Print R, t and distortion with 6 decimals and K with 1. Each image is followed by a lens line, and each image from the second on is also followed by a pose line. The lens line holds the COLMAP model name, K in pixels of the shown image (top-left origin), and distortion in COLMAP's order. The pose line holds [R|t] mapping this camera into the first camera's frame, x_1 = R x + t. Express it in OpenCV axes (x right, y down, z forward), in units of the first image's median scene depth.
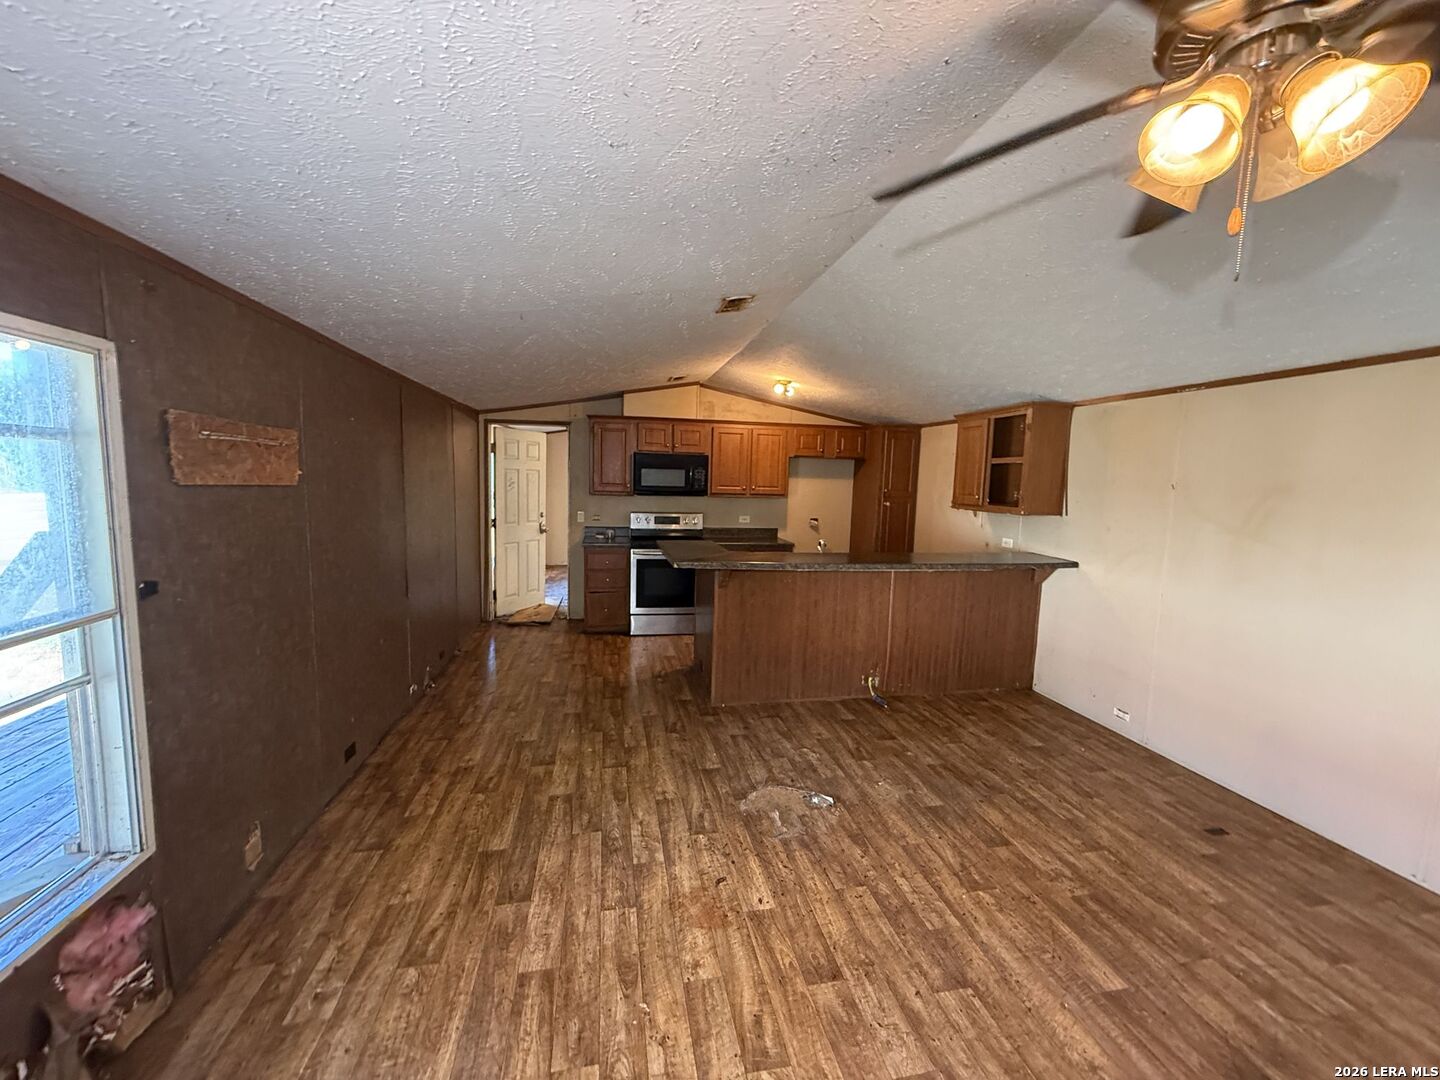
lens RADIAL K [[572.4, 0, 719.5], [0, 572.4, 540.8], [0, 0, 1]] dist [-0.000284, -0.000083]
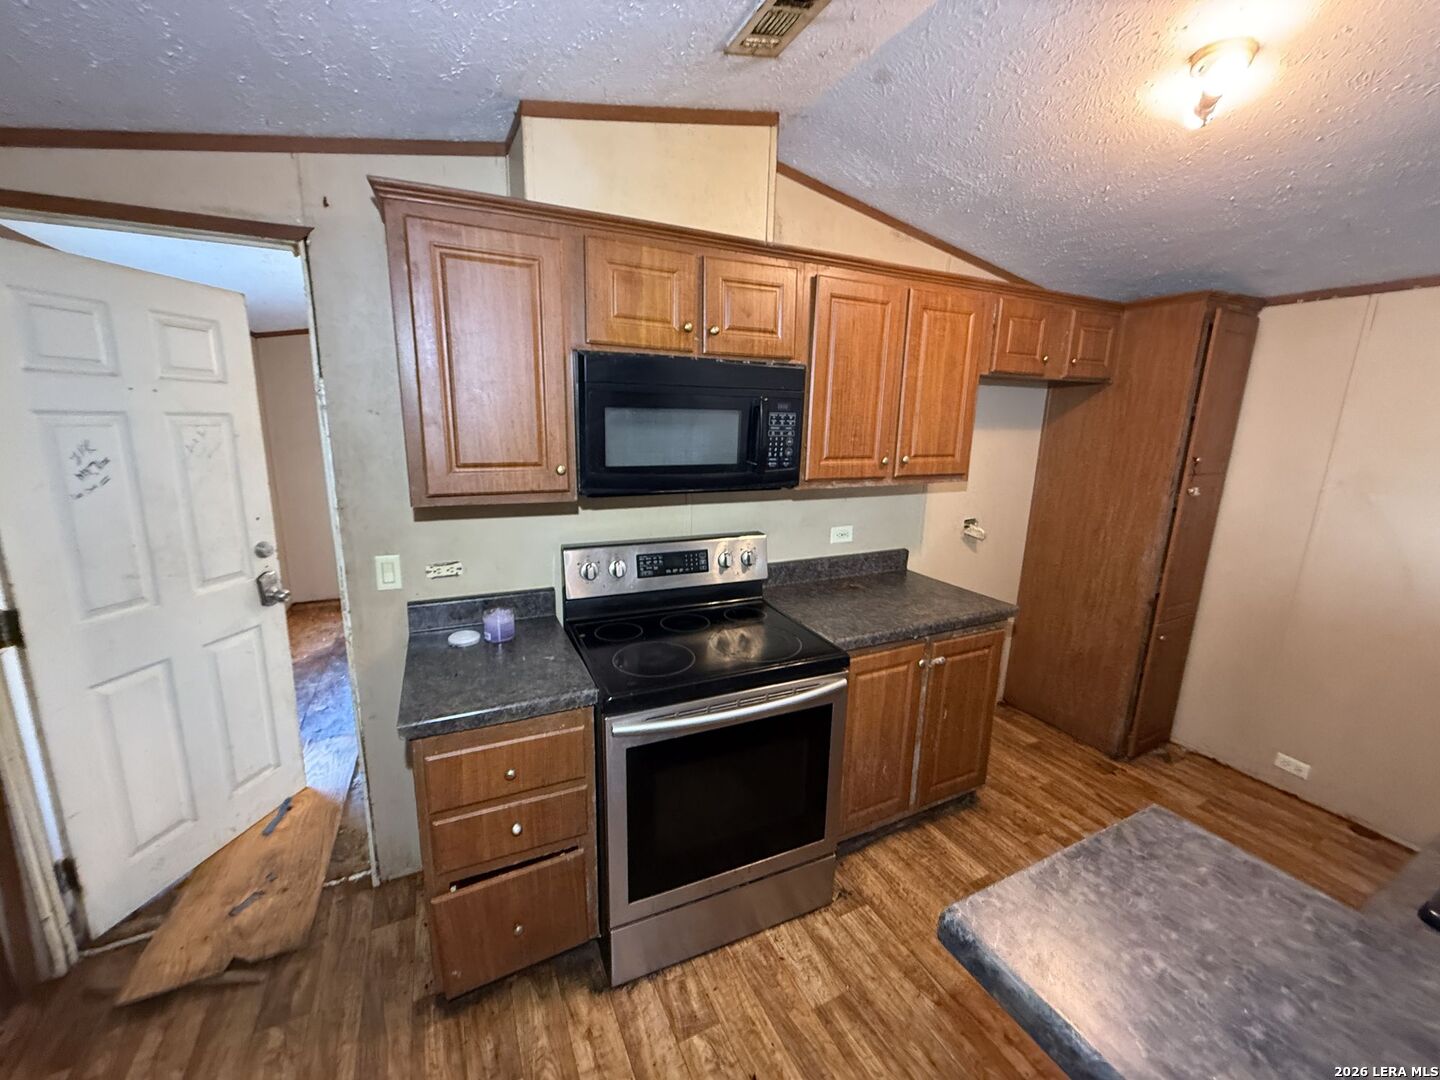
lens RADIAL K [[572.4, 0, 719.5], [0, 572.4, 540.8], [0, 0, 1]] dist [-0.000284, -0.000083]
pose [[0.966581, -0.061753, 0.248814, -0.282073], [0.034457, 0.993042, 0.112606, -0.163865], [-0.254037, -0.100270, 0.961983, 1.271568]]
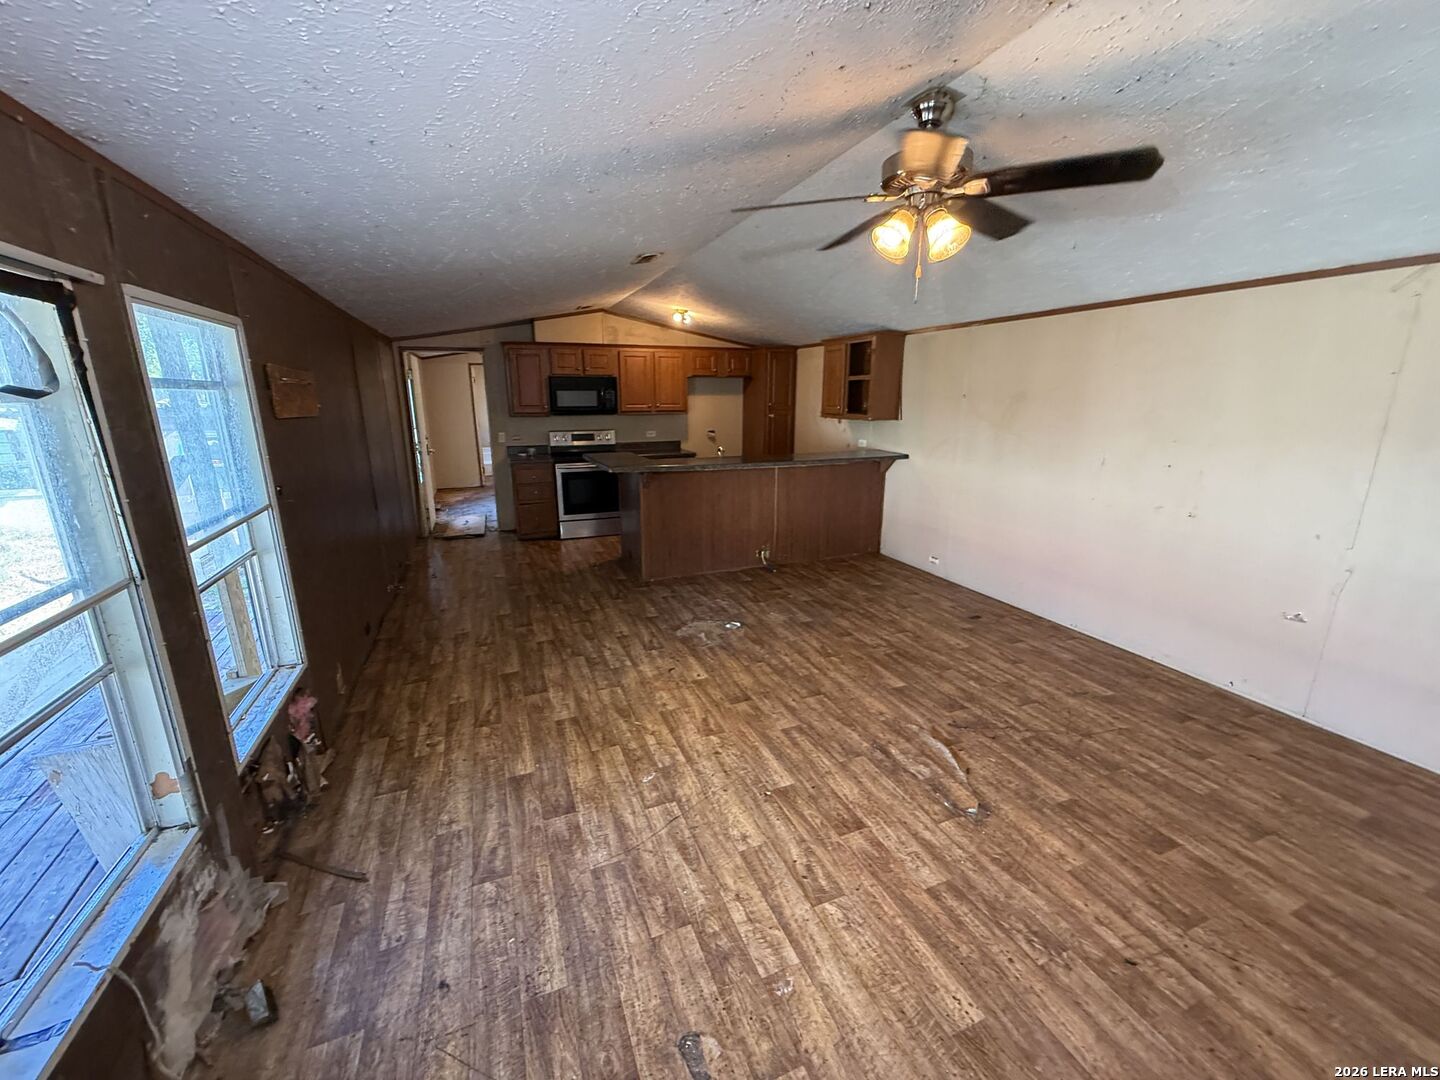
lens RADIAL K [[572.4, 0, 719.5], [0, 572.4, 540.8], [0, 0, 1]] dist [-0.000284, -0.000083]
pose [[0.981330, -0.073652, 0.177671, -0.081946], [0.047524, 0.987984, 0.147068, 0.023602], [-0.186368, -0.135878, 0.973039, -0.323165]]
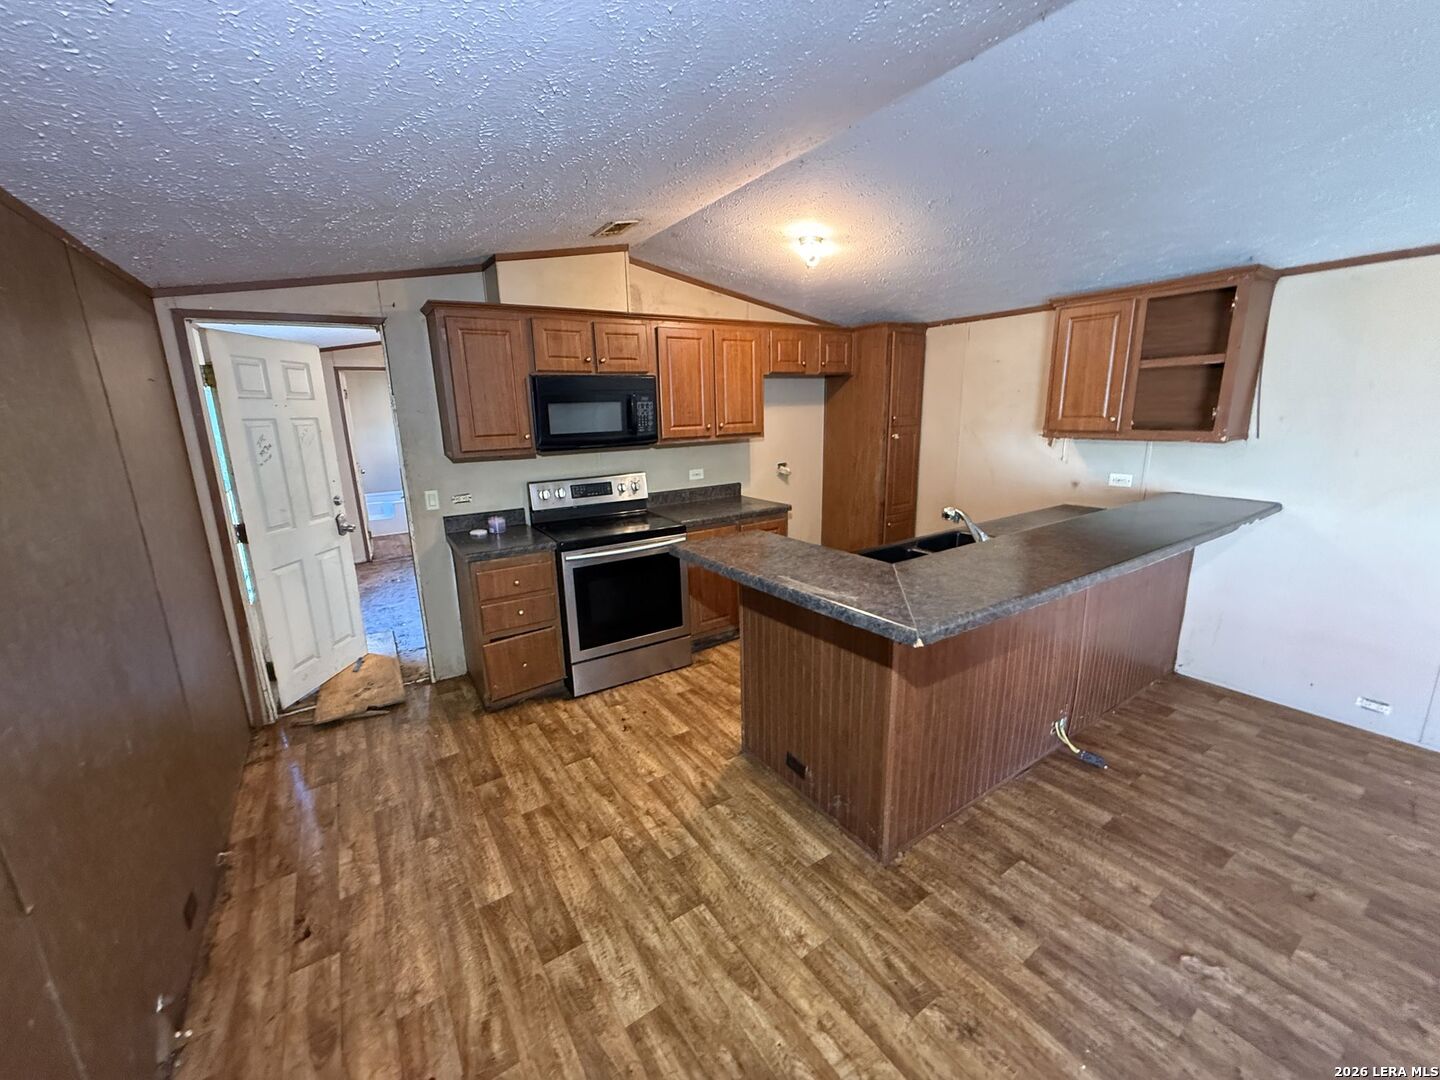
lens RADIAL K [[572.4, 0, 719.5], [0, 572.4, 540.8], [0, 0, 1]] dist [-0.000284, -0.000083]
pose [[0.923991, -0.136989, 0.357036, -0.359716], [0.093500, 0.986228, 0.136425, -0.099936], [-0.370808, -0.092673, 0.924074, 0.742590]]
